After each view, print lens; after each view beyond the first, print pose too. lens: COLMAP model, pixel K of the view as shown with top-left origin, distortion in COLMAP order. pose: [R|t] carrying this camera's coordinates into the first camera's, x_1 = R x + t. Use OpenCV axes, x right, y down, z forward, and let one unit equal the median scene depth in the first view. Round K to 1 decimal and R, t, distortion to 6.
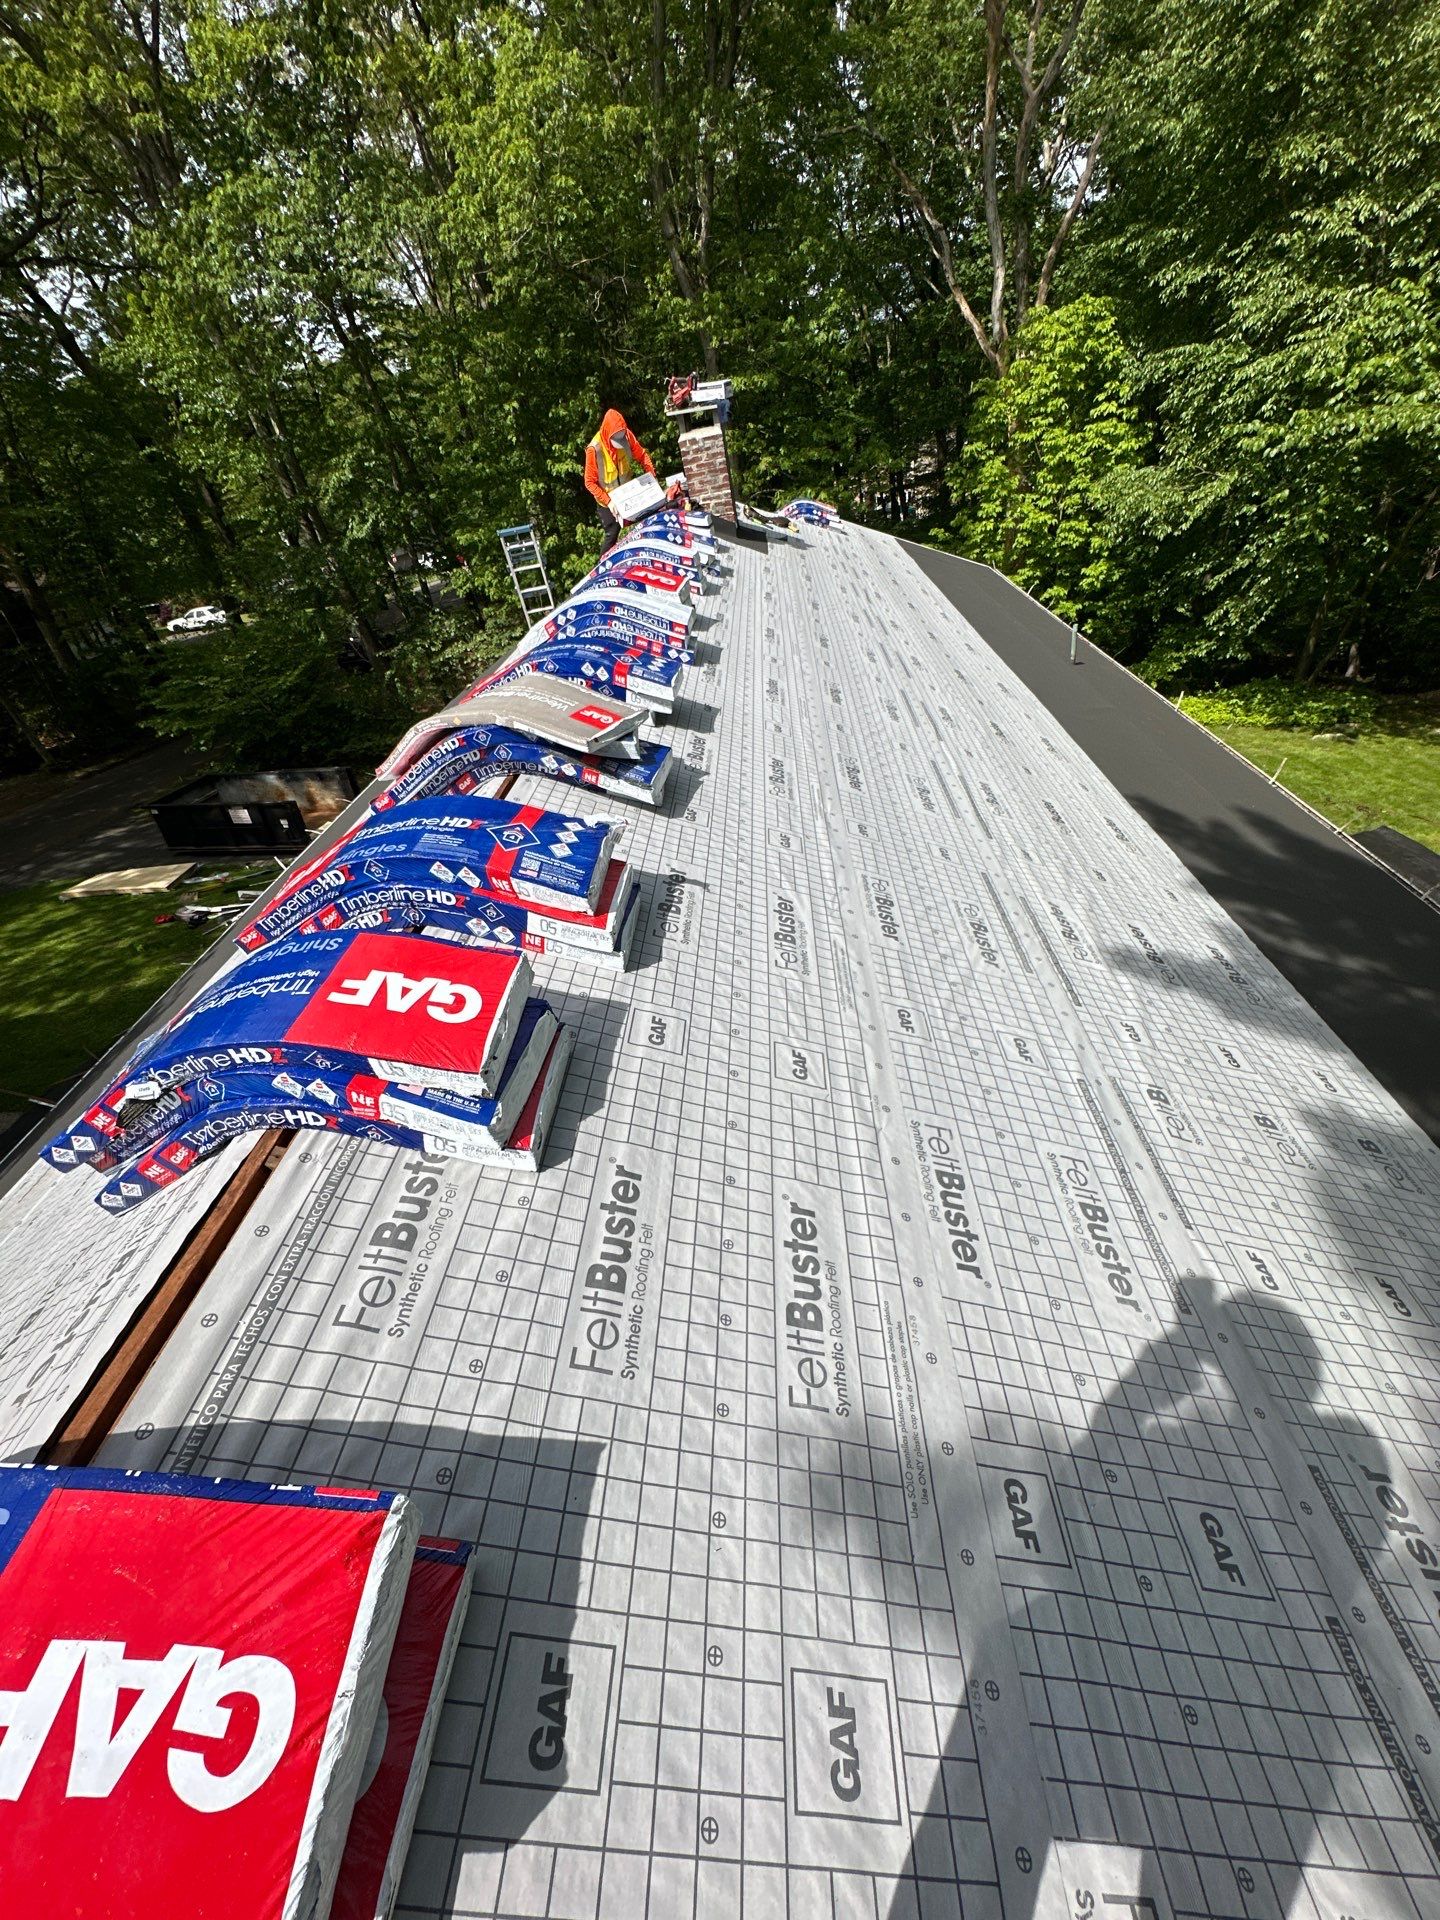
lens RADIAL K [[766.7, 0, 718.3], [0, 766.7, 958.2], [0, 0, 1]] dist [-0.000934, -0.000010]
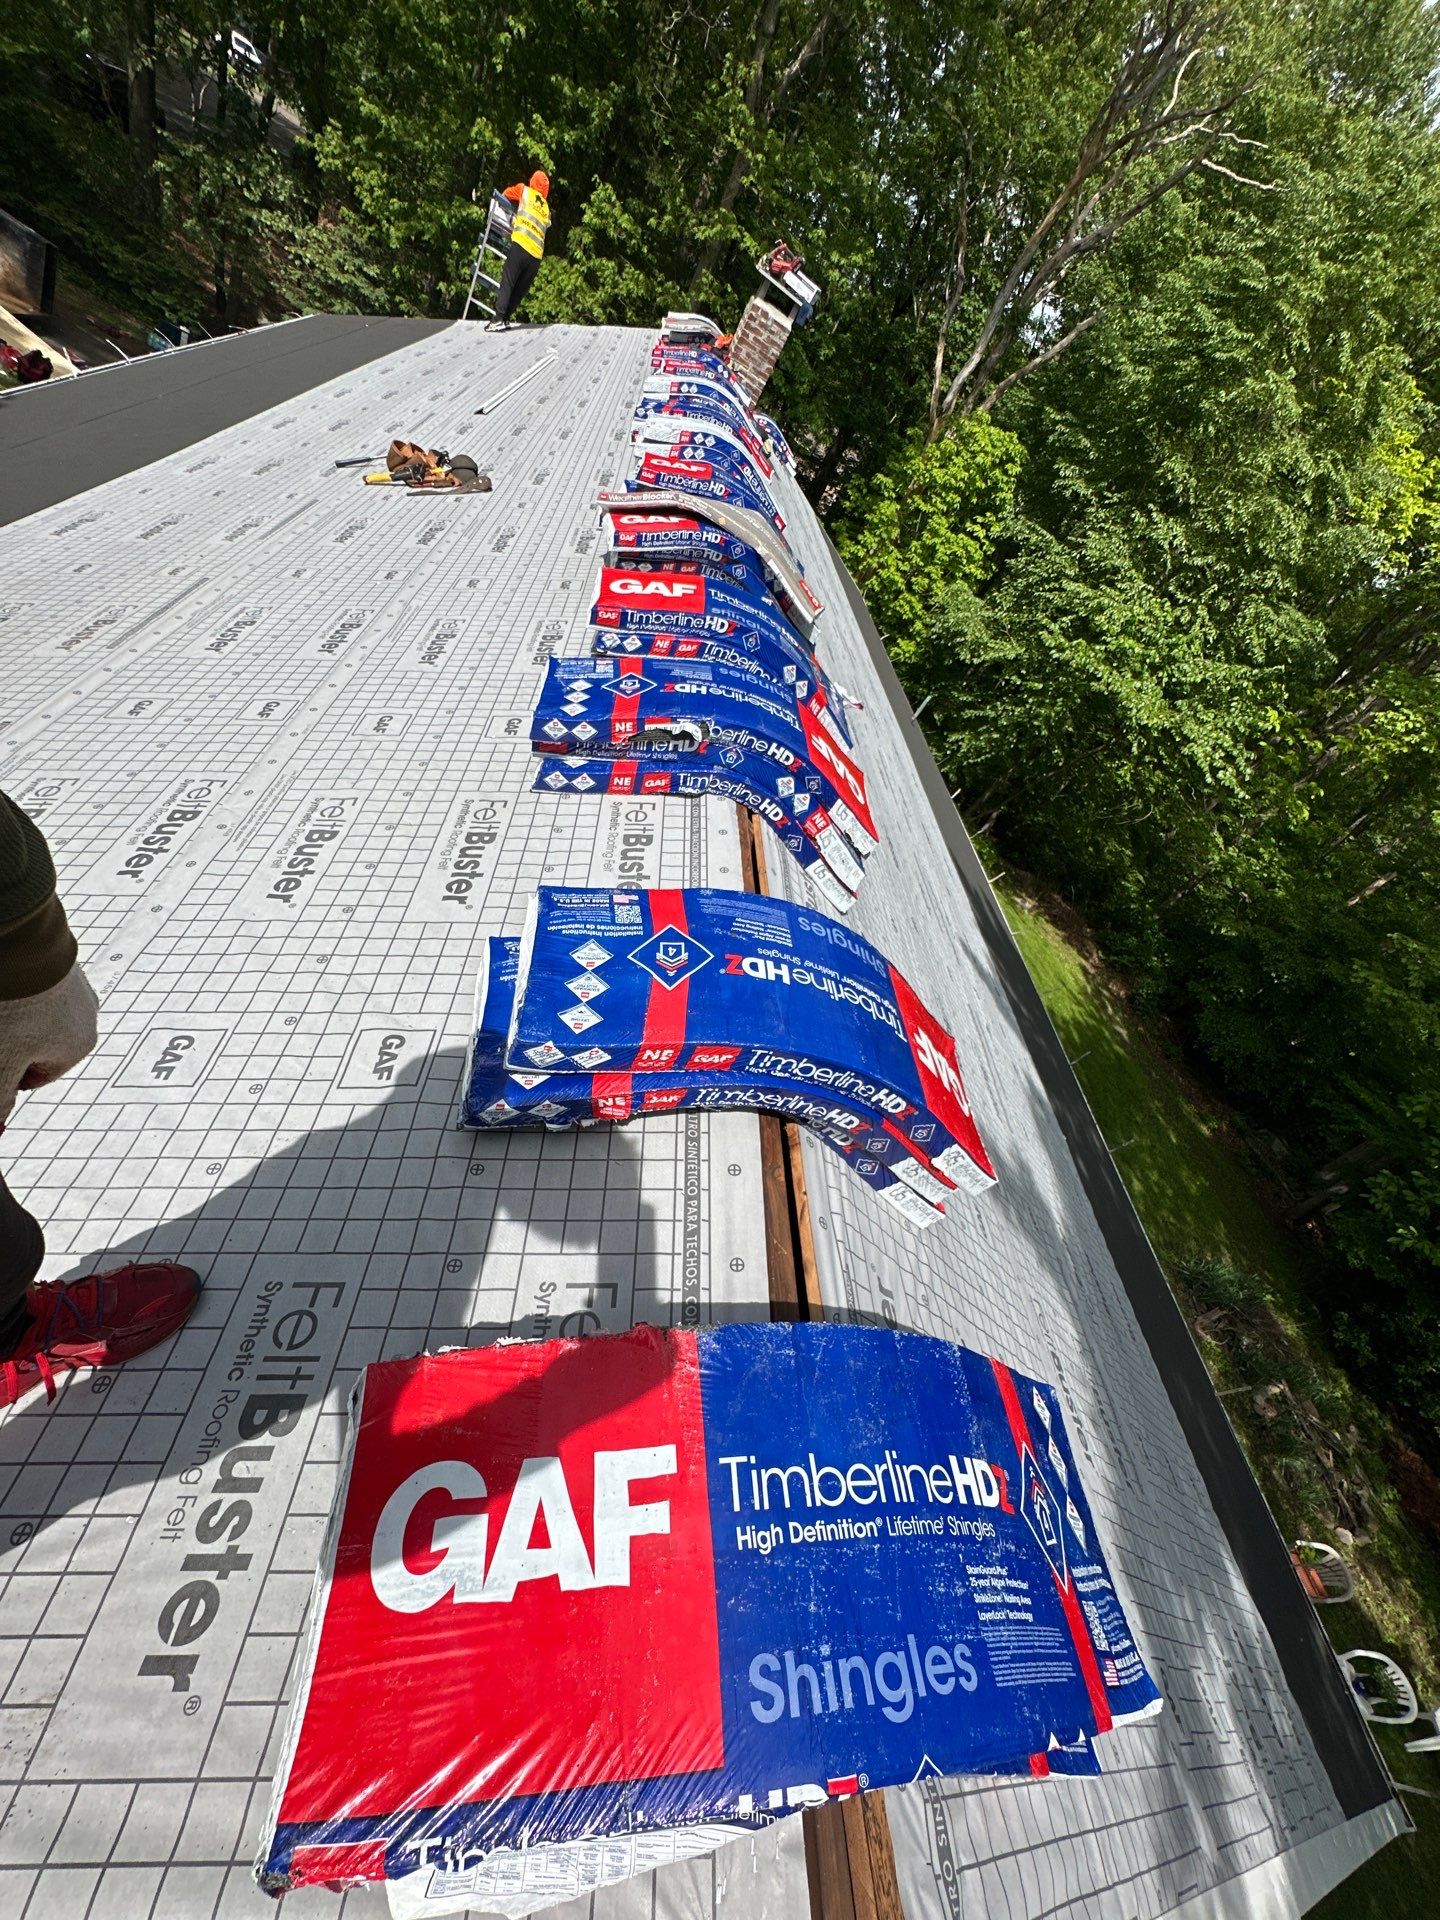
lens RADIAL K [[760.6, 0, 711.0], [0, 760.6, 963.2], [0, 0, 1]] dist [-0.004955, -0.000738]
pose [[0.780677, 0.407408, 0.473880, -0.098996], [-0.472571, 0.881041, 0.021064, 0.040473], [-0.408926, -0.240386, 0.880338, -0.022813]]
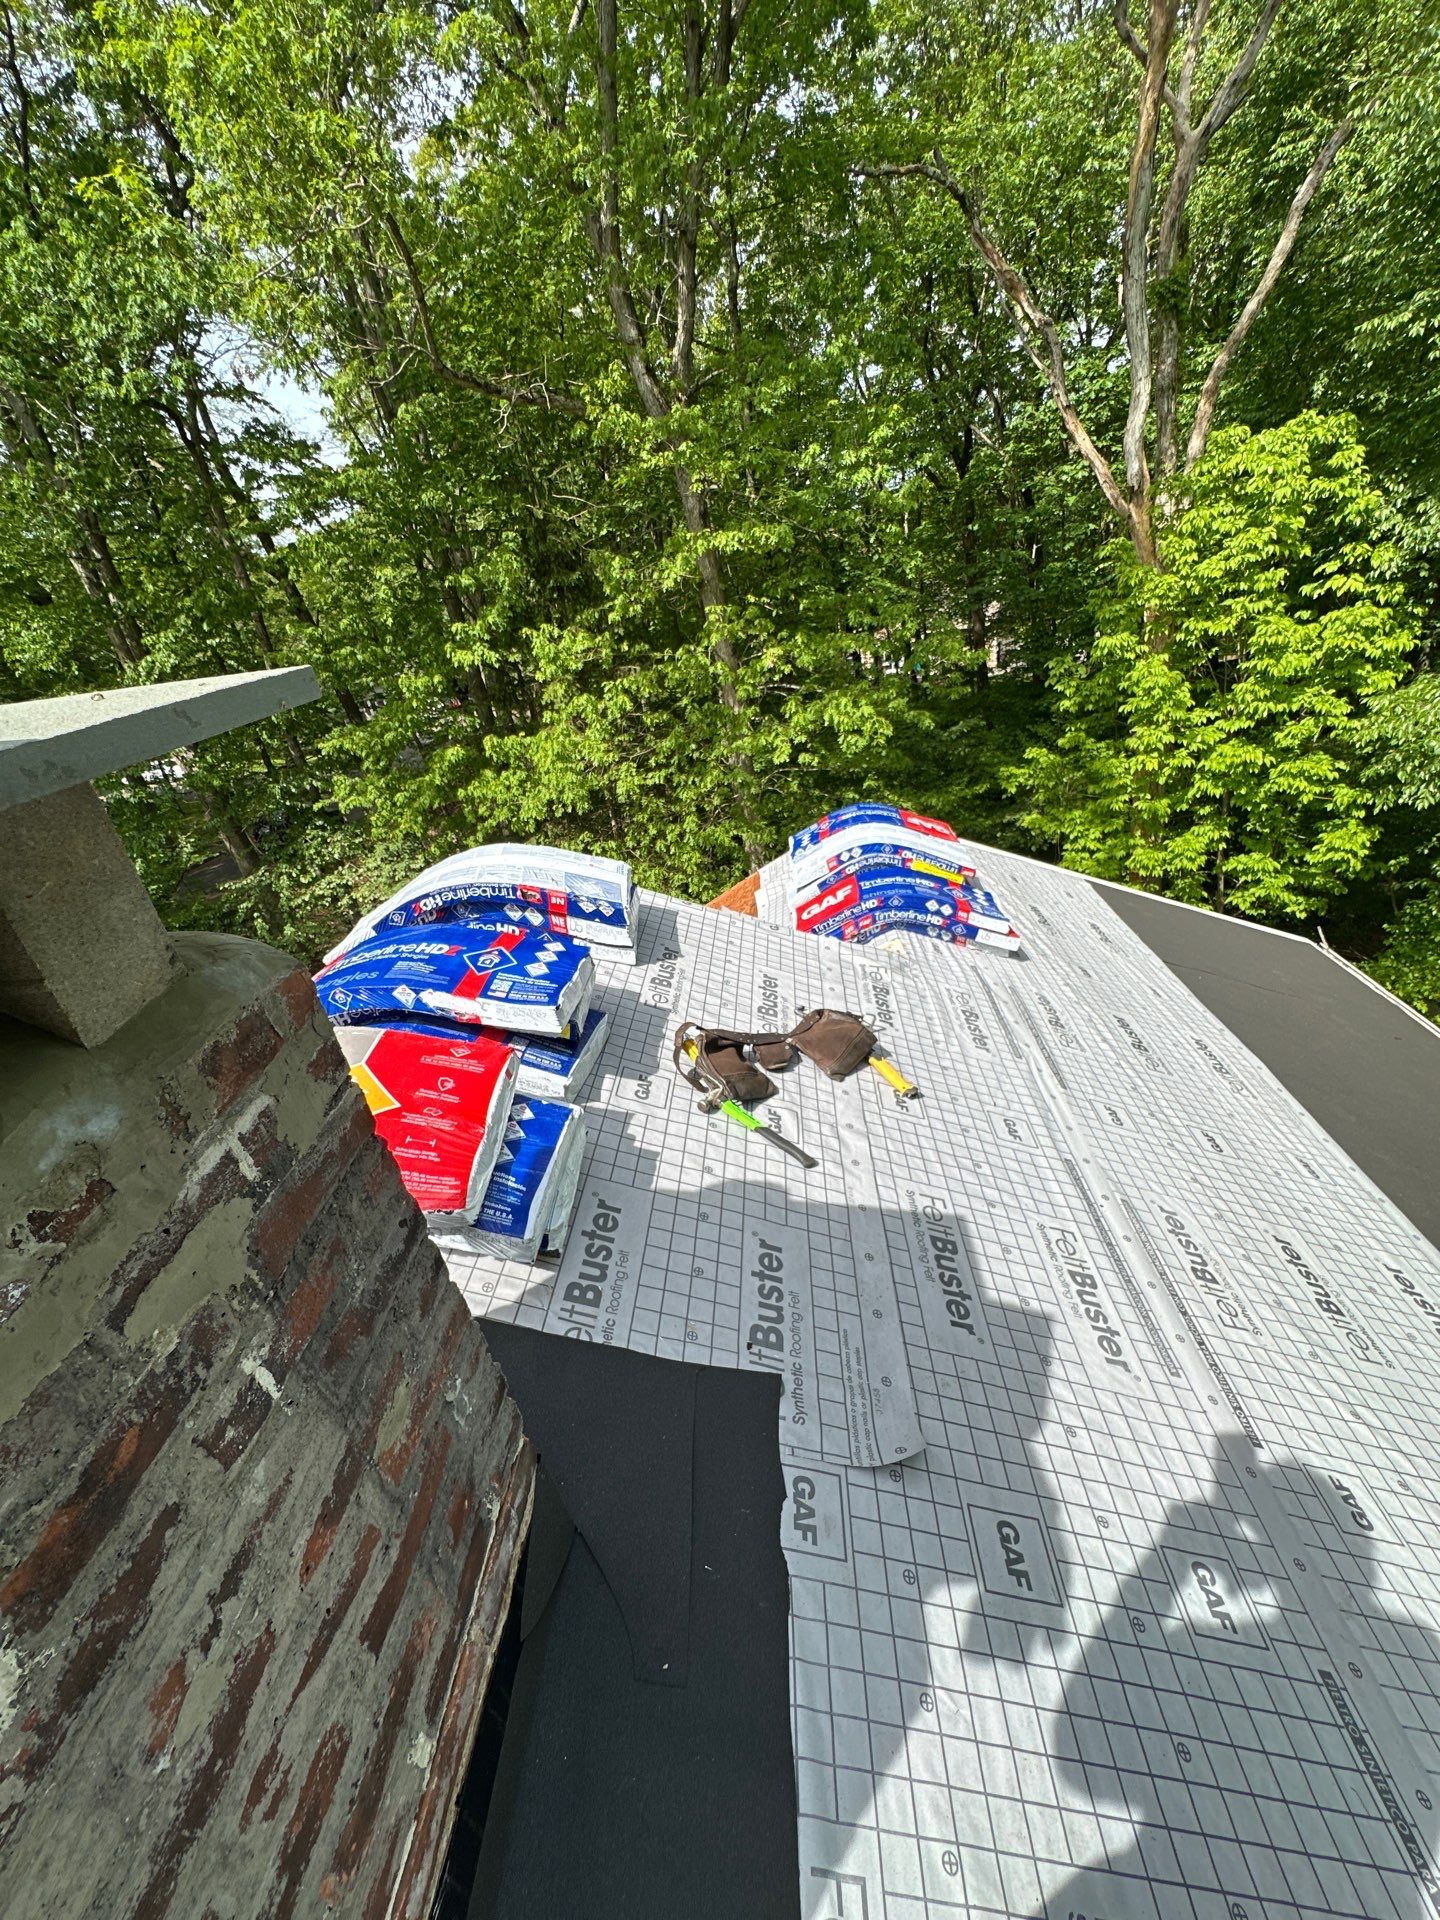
lens RADIAL K [[760.6, 0, 711.0], [0, 760.6, 963.2], [0, 0, 1]] dist [-0.004955, -0.000738]
pose [[0.999976, -0.002884, 0.006228, 0.006008], [0.003619, 0.992599, -0.121383, -0.354660], [-0.005832, 0.121402, 0.992586, 0.452686]]
